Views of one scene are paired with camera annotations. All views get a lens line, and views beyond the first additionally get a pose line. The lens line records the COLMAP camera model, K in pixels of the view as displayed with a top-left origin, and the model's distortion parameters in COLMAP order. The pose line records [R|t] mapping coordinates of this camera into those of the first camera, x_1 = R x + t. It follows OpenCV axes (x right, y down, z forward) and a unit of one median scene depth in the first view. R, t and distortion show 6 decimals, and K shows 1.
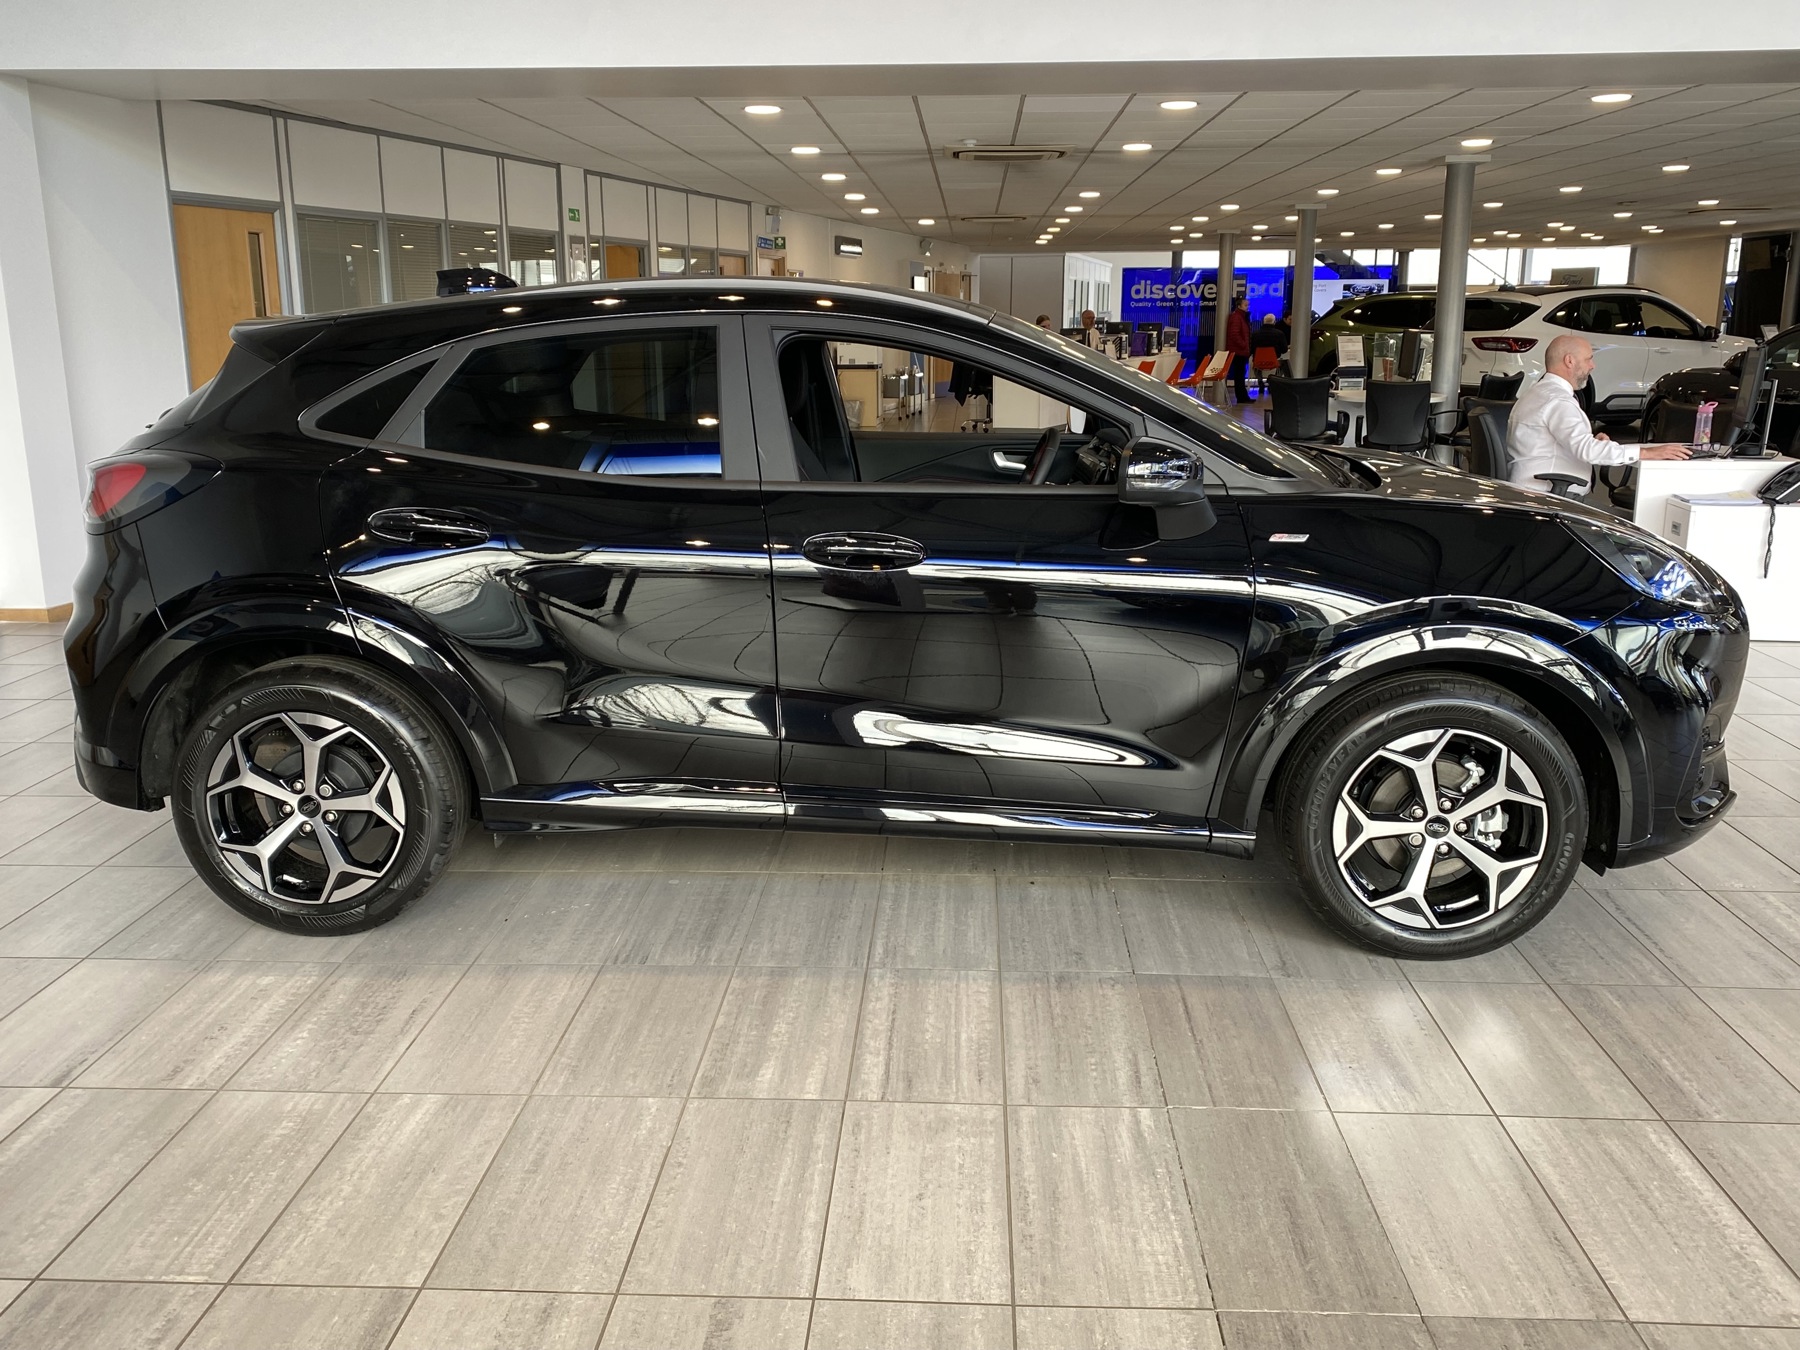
lens RADIAL K [[1512.1, 0, 883.3], [0, 1512.1, 718.1], [0, 0, 1]] dist [0.000419, 0.005530]
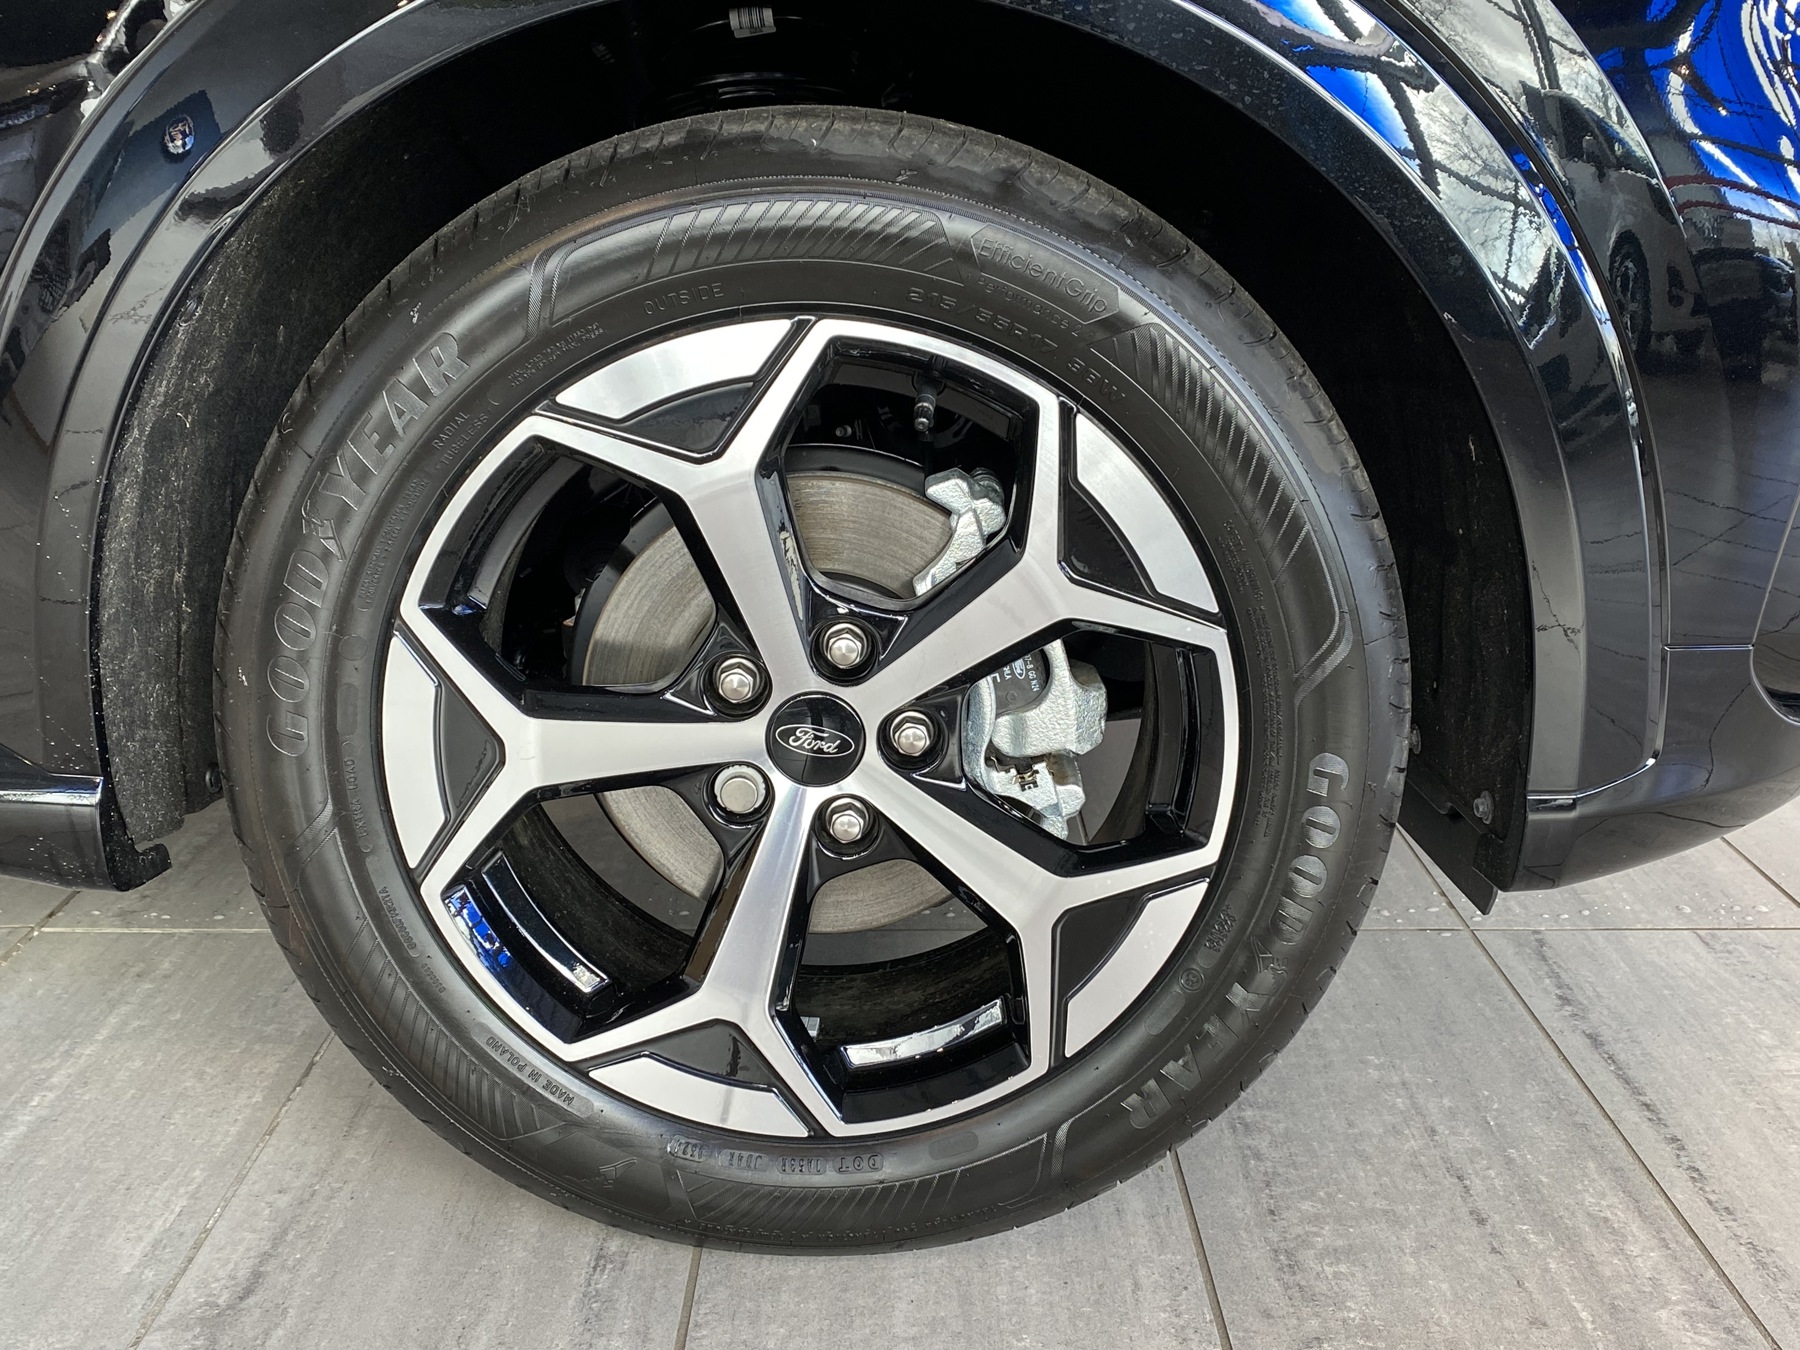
lens RADIAL K [[1918.6, 0, 897.6], [0, 1918.6, 679.2], [0, 0, 1]] dist [0.017932, 0.000000]
pose [[0.997644, -0.012124, 0.067523, 0.357011], [0.010683, 0.999708, 0.021668, 0.055325], [-0.067766, -0.020895, 0.997482, 0.681728]]
